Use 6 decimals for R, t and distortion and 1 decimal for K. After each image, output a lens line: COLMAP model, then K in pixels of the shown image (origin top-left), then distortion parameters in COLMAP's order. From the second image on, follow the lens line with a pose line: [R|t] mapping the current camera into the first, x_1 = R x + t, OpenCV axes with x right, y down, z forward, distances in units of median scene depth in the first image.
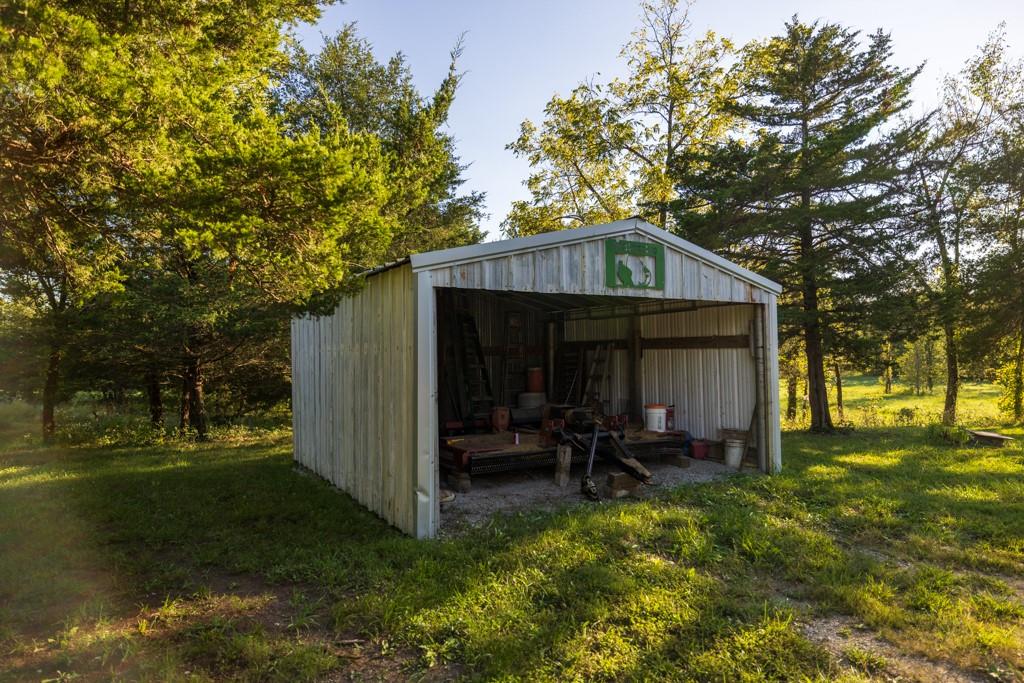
lens RADIAL K [[613.7, 0, 510.7], [0, 613.7, 338.1], [0, 0, 1]] dist [-0.003759, -0.000453]
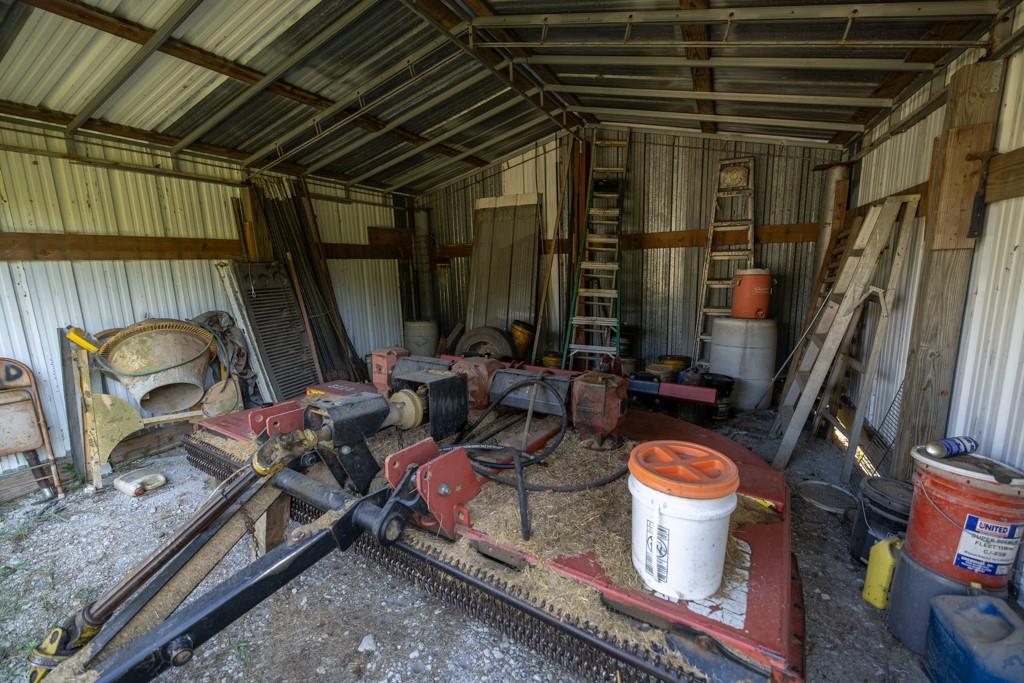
lens RADIAL K [[423.3, 0, 516.3], [0, 423.3, 340.9], [0, 0, 1]] dist [-0.003832, -0.000536]
pose [[0.481079, 0.158805, -0.862174, 0.407467], [0.042649, 0.978053, 0.203946, 0.044502], [0.875640, -0.134885, 0.463747, 1.093301]]
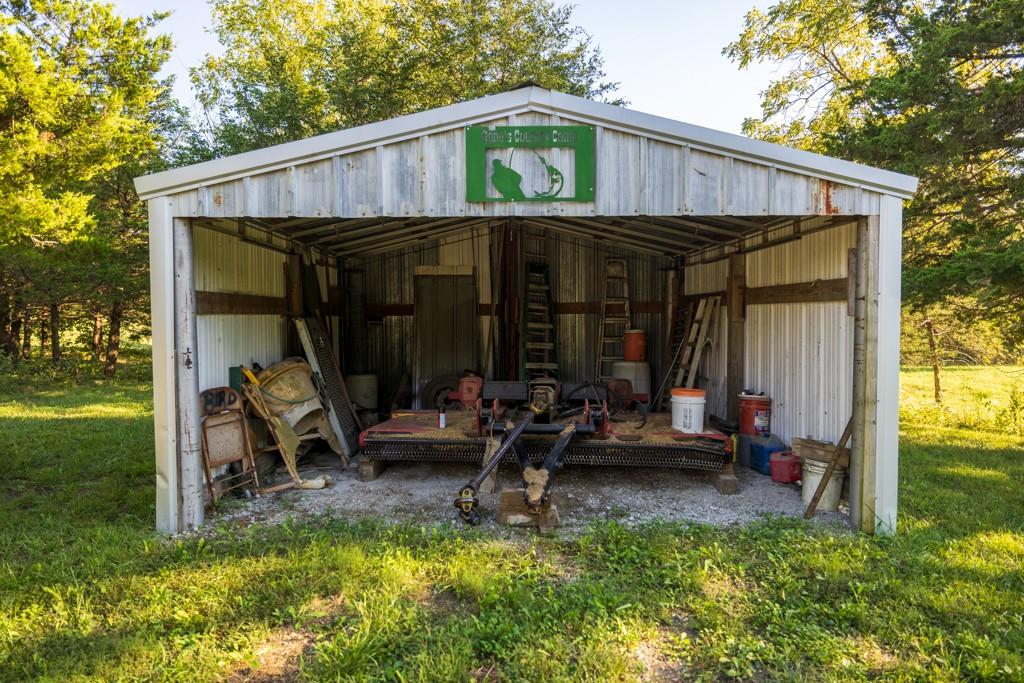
lens RADIAL K [[613.7, 0, 514.0], [0, 613.7, 344.0], [0, 0, 1]] dist [-0.003759, -0.000453]
pose [[0.846211, 0.033048, -0.531822, 0.521503], [0.005203, 0.997515, 0.070266, 0.018964], [0.532823, -0.062227, 0.843936, 0.449667]]
